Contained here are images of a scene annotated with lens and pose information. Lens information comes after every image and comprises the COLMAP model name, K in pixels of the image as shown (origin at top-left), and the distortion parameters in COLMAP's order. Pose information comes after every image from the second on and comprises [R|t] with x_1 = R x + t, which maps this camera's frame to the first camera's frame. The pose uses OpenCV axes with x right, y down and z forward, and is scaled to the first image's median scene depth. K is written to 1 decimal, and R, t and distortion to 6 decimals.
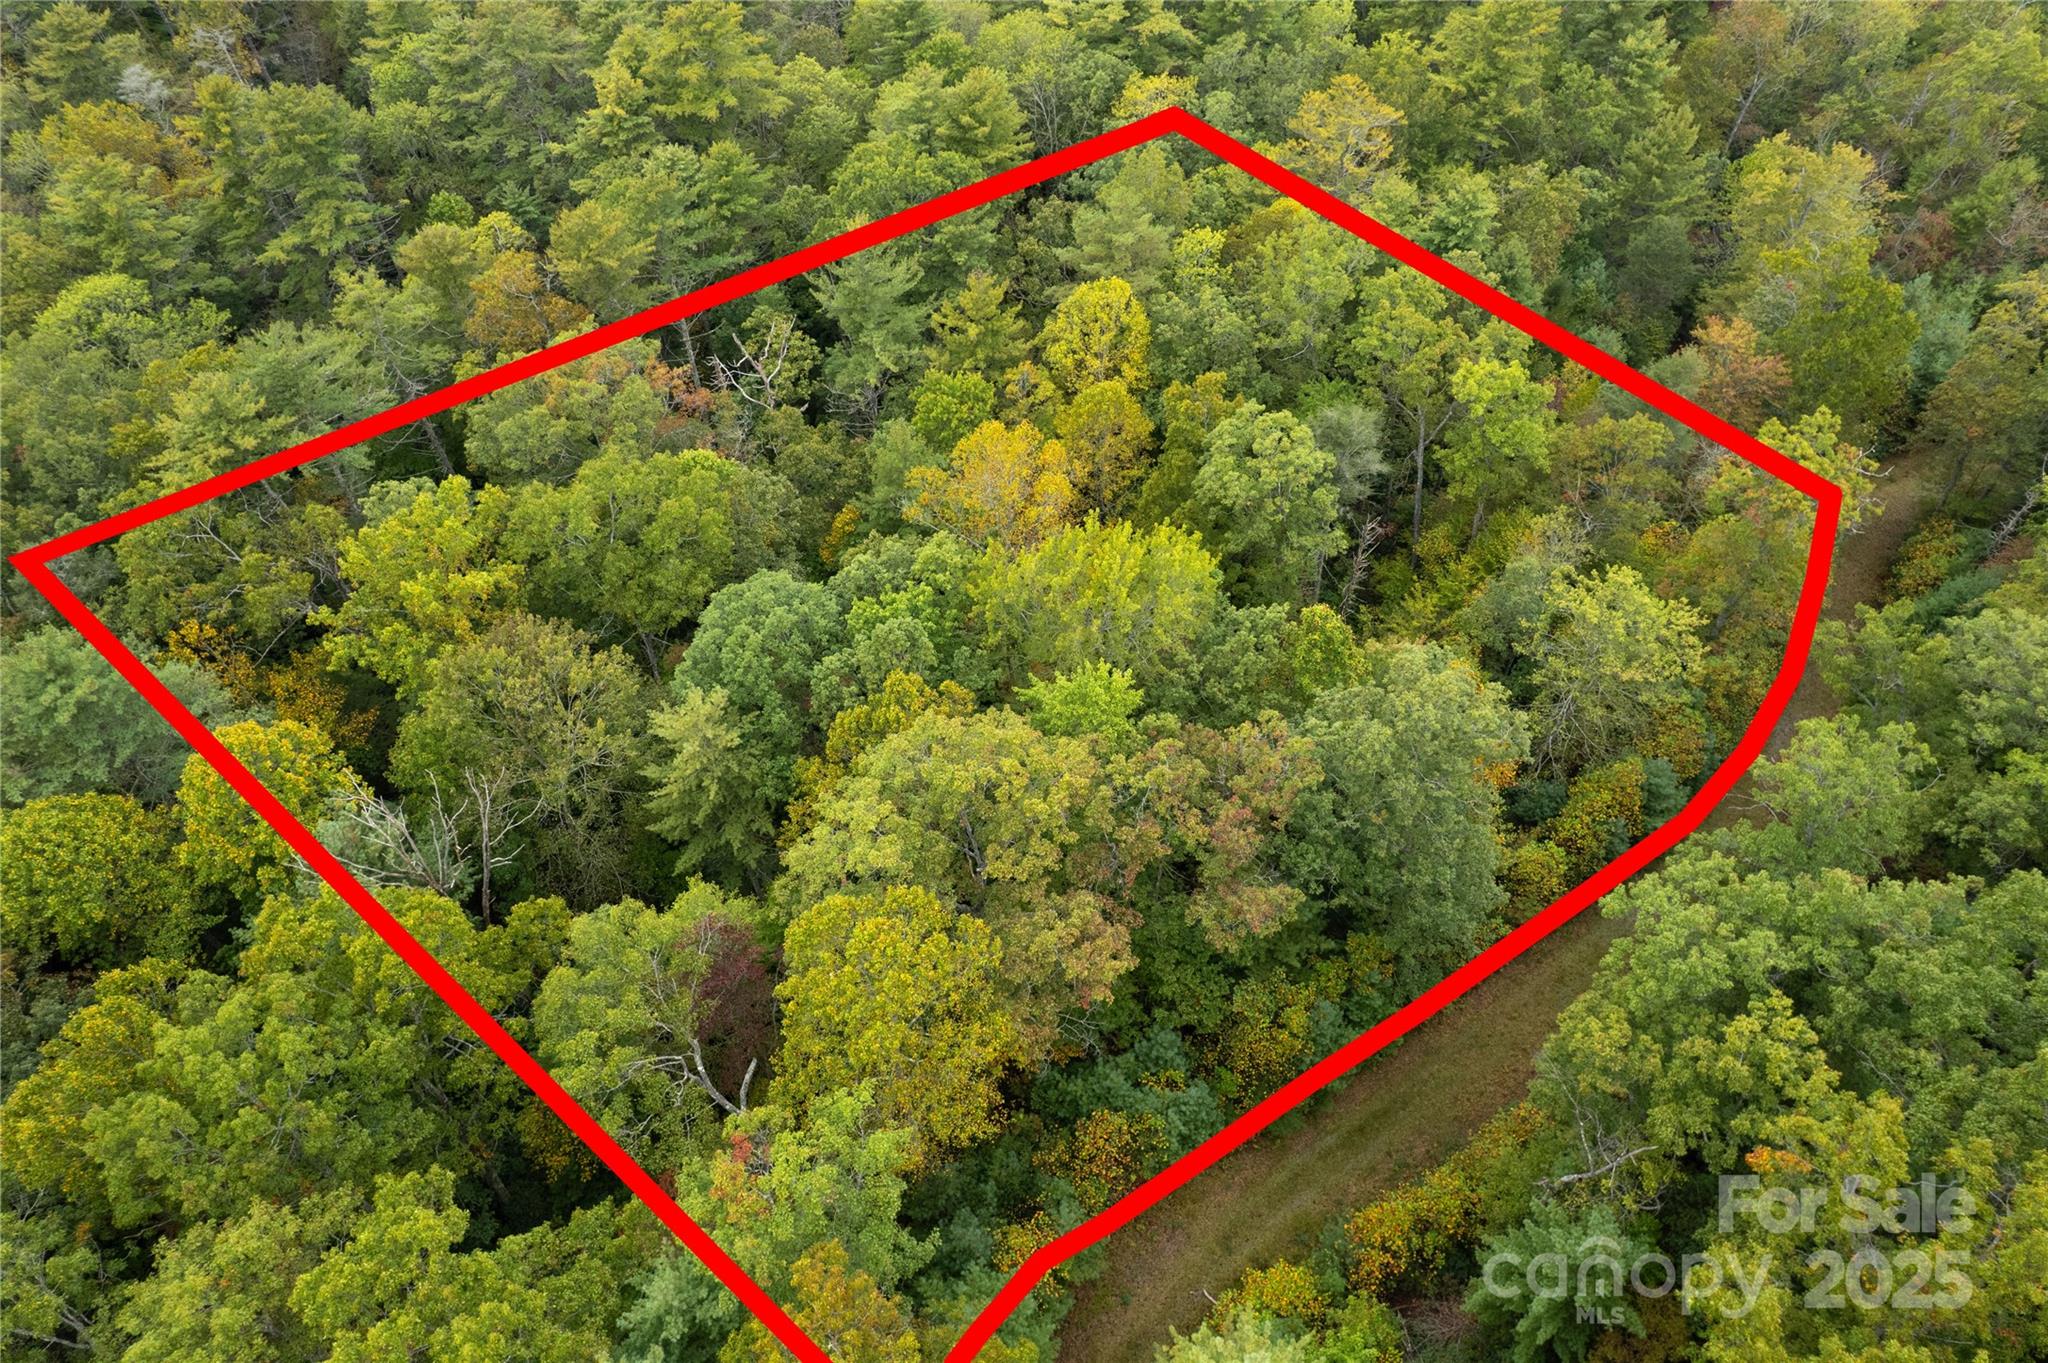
lens RADIAL K [[1311.7, 0, 1025.7], [0, 1311.7, 671.9], [0, 0, 1]] dist [-0.082753, 0.075832]
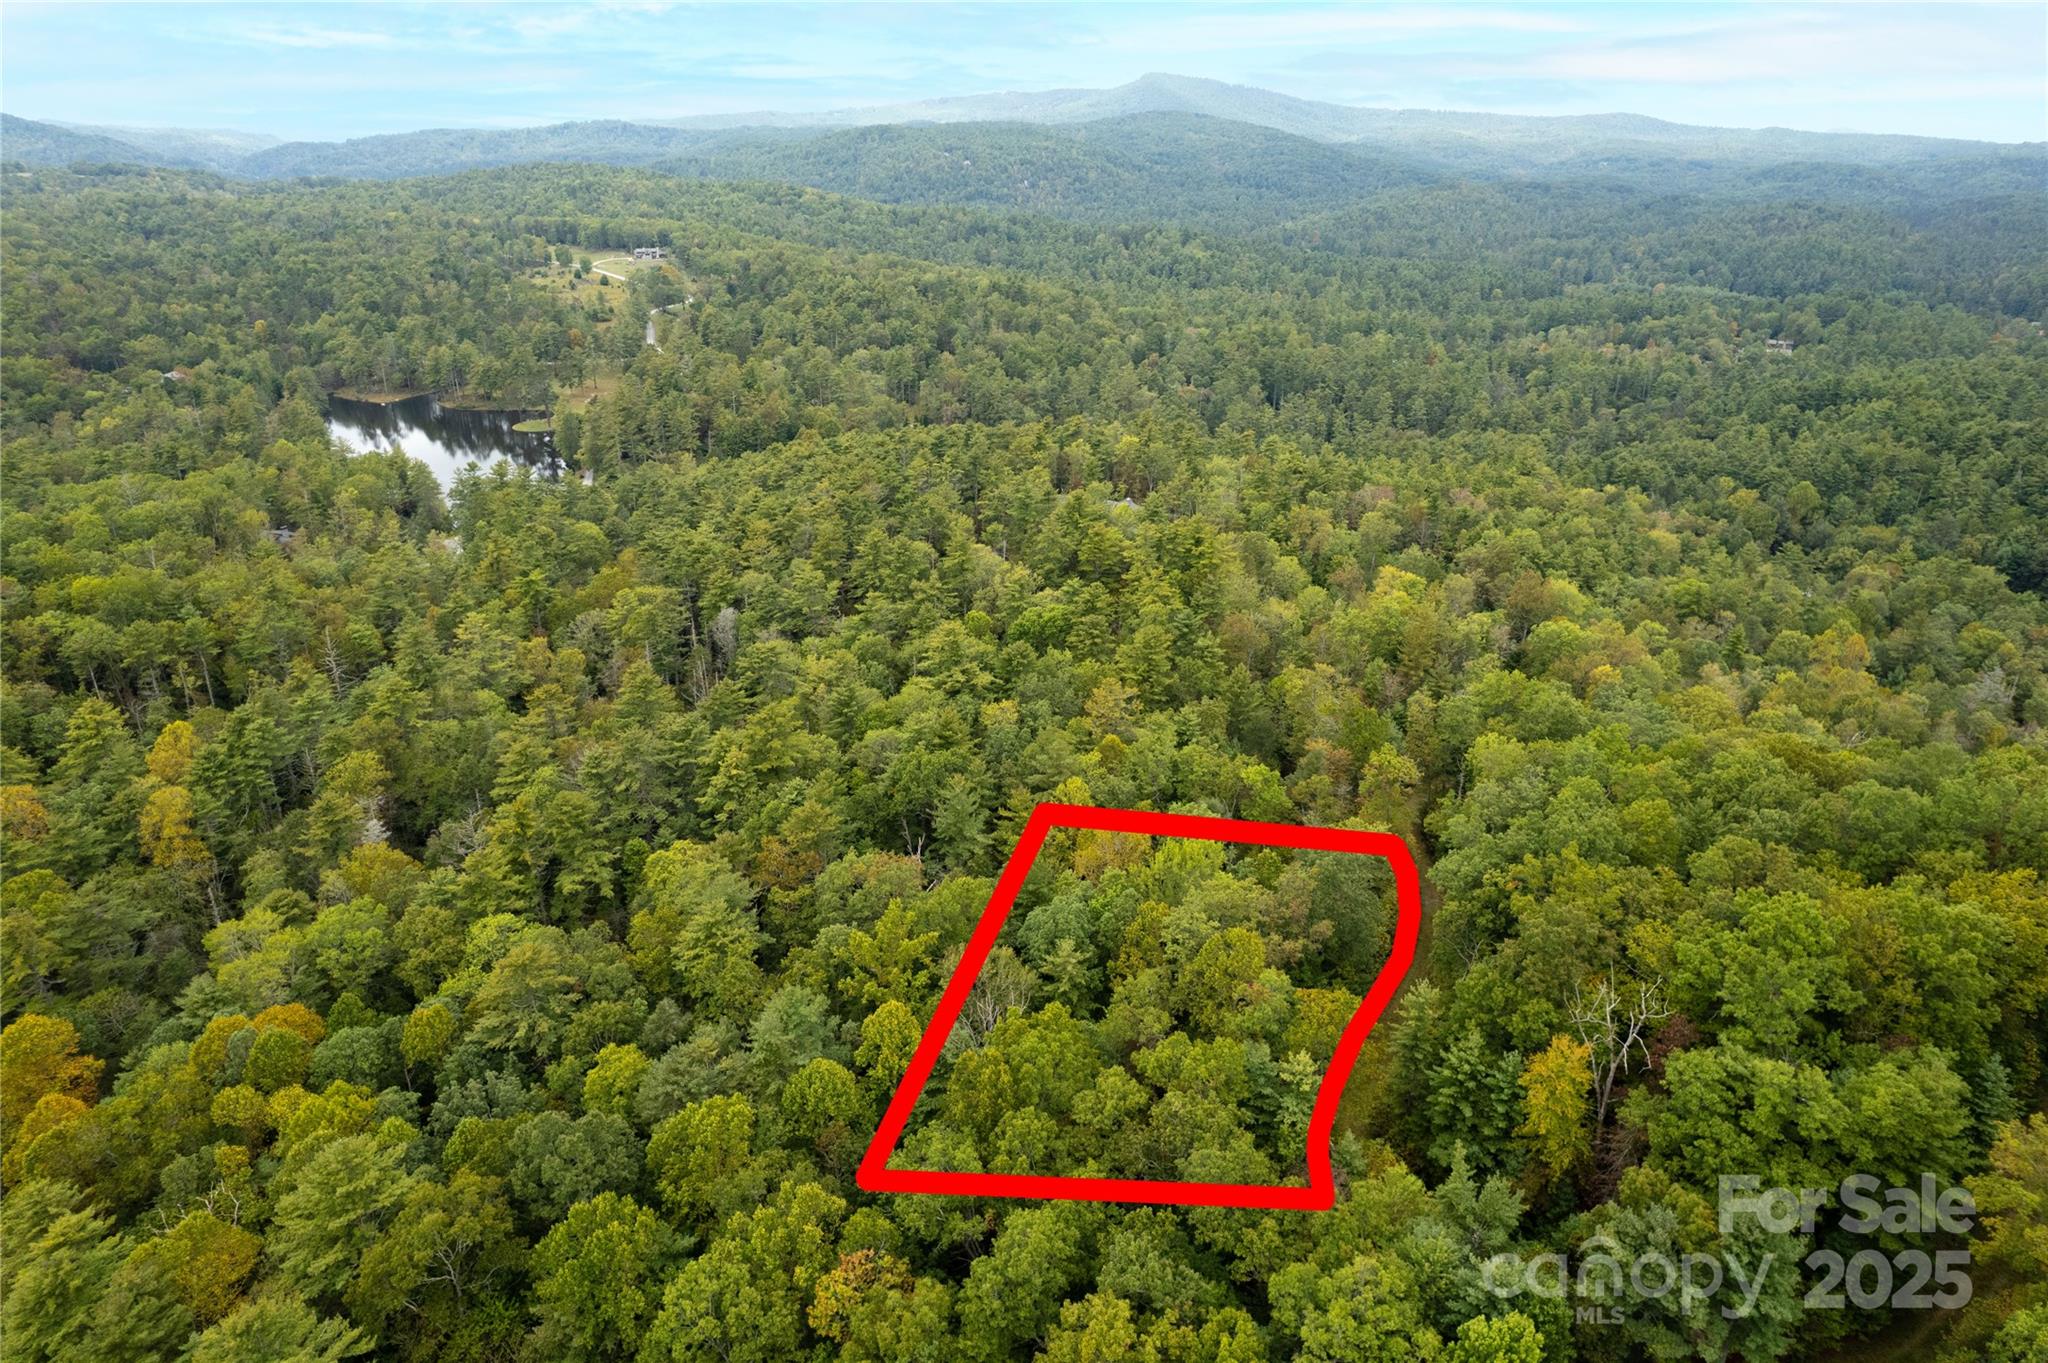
lens RADIAL K [[1311.7, 0, 1025.7], [0, 1311.7, 671.9], [0, 0, 1]] dist [-0.082753, 0.075832]
pose [[0.892761, -0.174720, 0.415271, -1.103092], [0.351437, 0.846817, -0.399240, 0.473038], [-0.281904, 0.502368, 0.817409, -1.007933]]
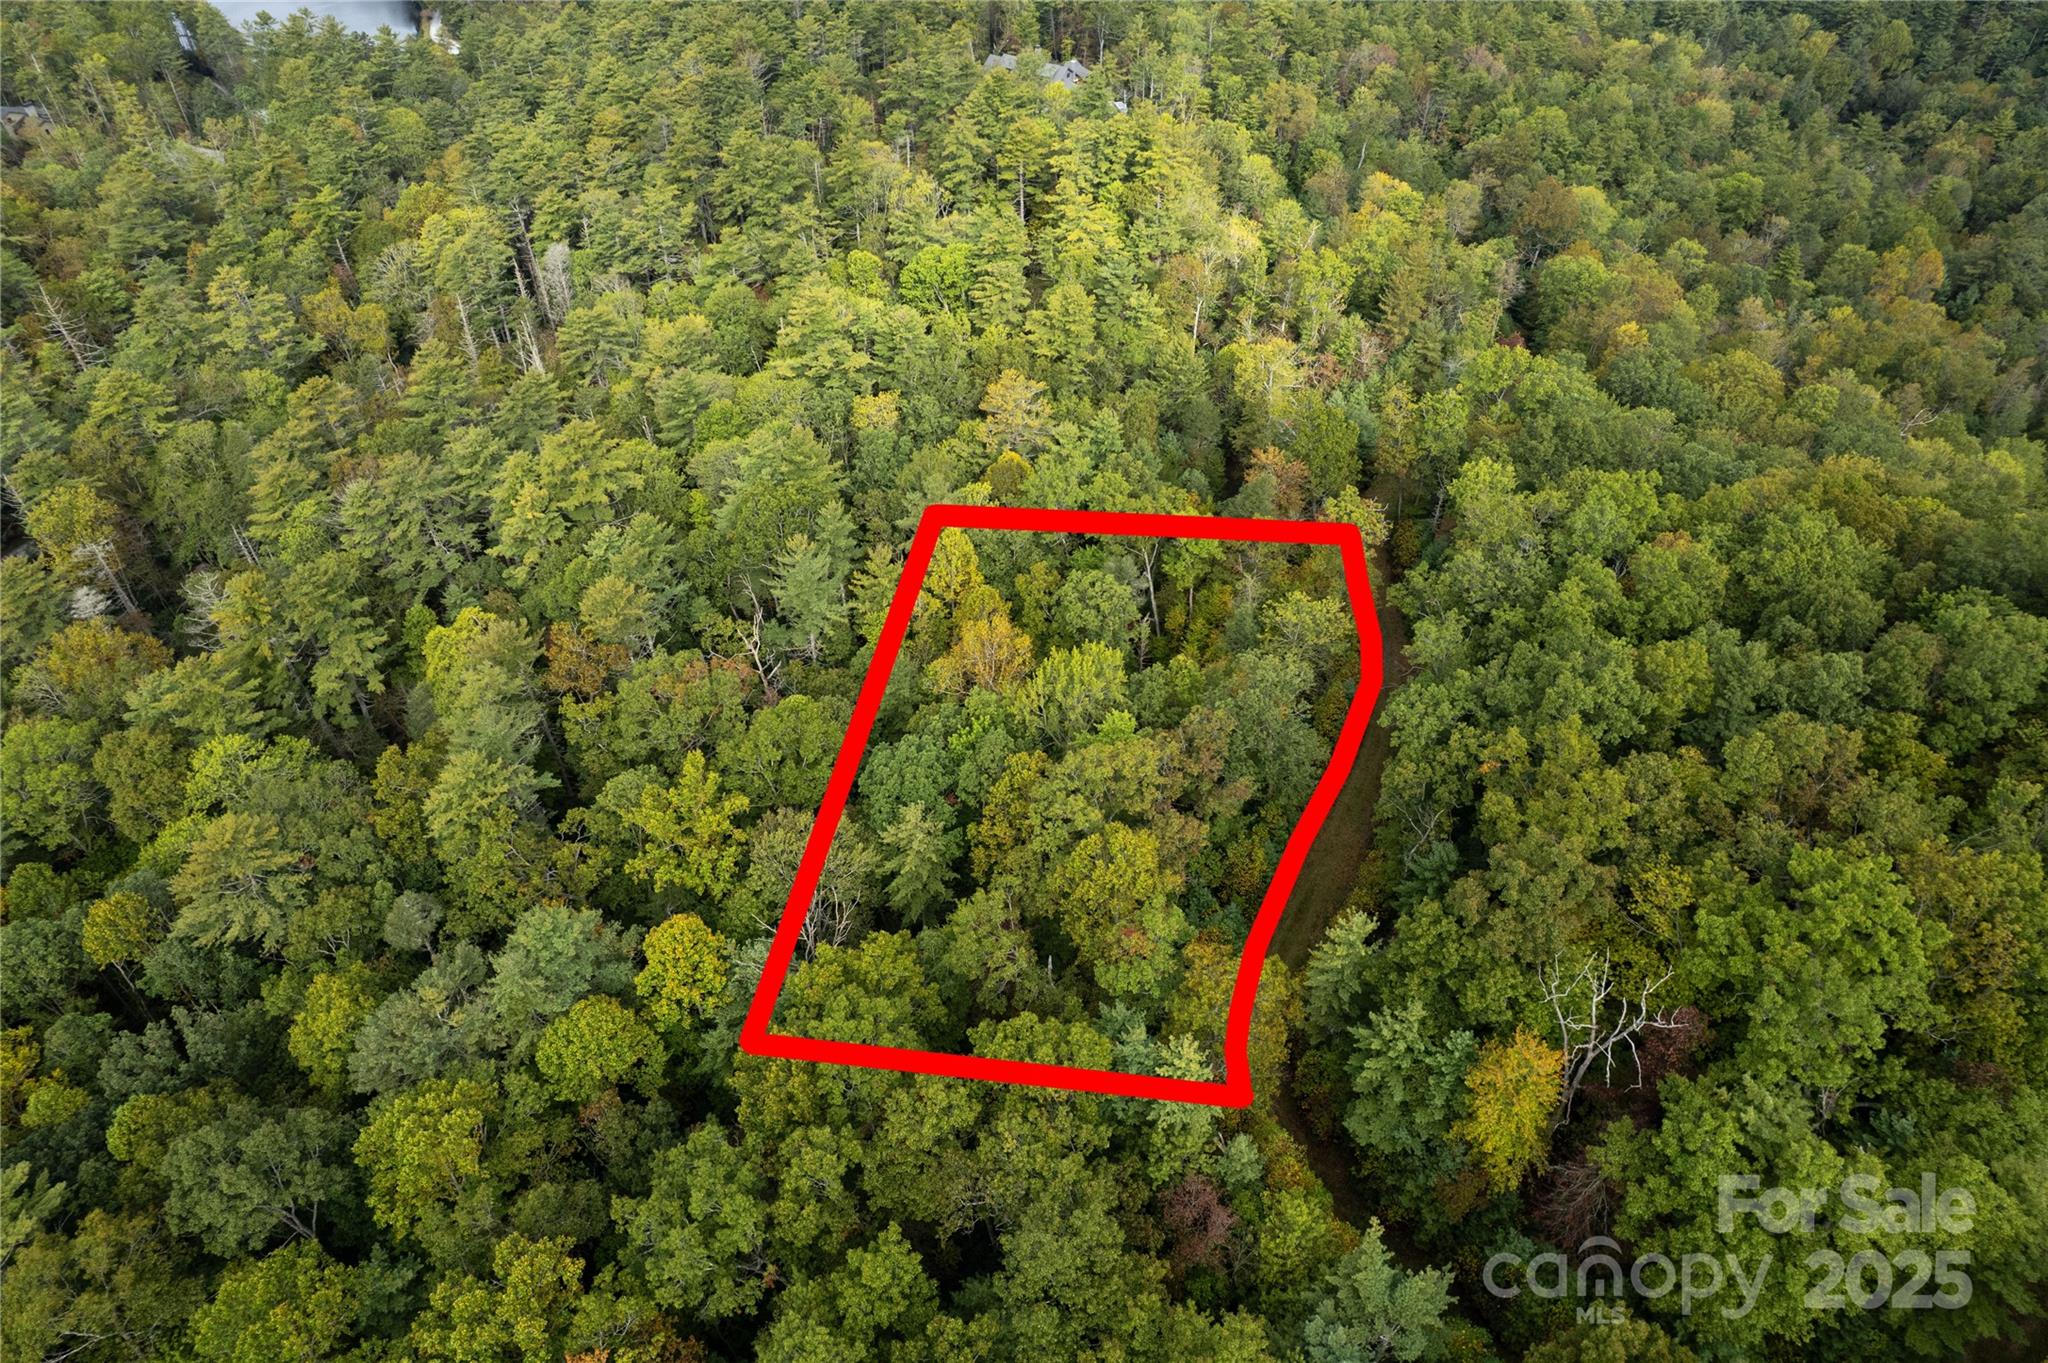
lens RADIAL K [[1311.7, 0, 1025.7], [0, 1311.7, 671.9], [0, 0, 1]] dist [-0.082753, 0.075832]
pose [[0.884444, -0.316346, 0.343051, -0.623744], [0.362613, 0.928624, -0.078544, 0.038107], [-0.293718, 0.193863, 0.936027, -0.703201]]
